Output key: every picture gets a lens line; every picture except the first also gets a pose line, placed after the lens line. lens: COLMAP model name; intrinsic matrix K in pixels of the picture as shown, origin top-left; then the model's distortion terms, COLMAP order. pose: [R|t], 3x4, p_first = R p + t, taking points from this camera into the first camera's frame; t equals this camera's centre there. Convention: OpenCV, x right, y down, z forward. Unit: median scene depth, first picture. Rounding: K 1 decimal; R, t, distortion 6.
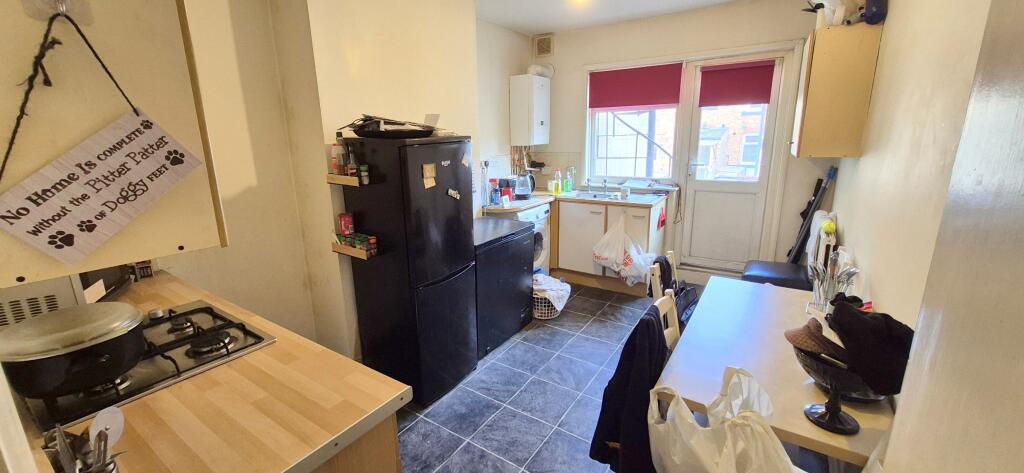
lens RADIAL K [[403.3, 0, 511.9], [0, 403.3, 231.2], [0, 0, 1]] dist [0.000125, -0.000216]
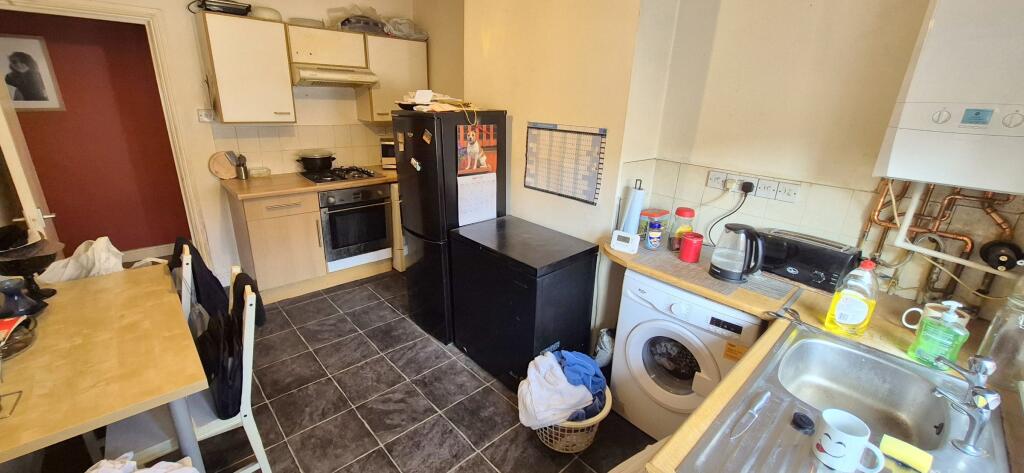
lens RADIAL K [[403.3, 0, 515.4], [0, 403.3, 230.2], [0, 0, 1]] dist [0.000125, -0.000216]
pose [[-0.232074, 0.316473, -0.919775, 0.856233], [-0.264472, 0.889439, 0.372765, -0.410026], [0.936054, 0.329763, -0.122717, 1.430090]]
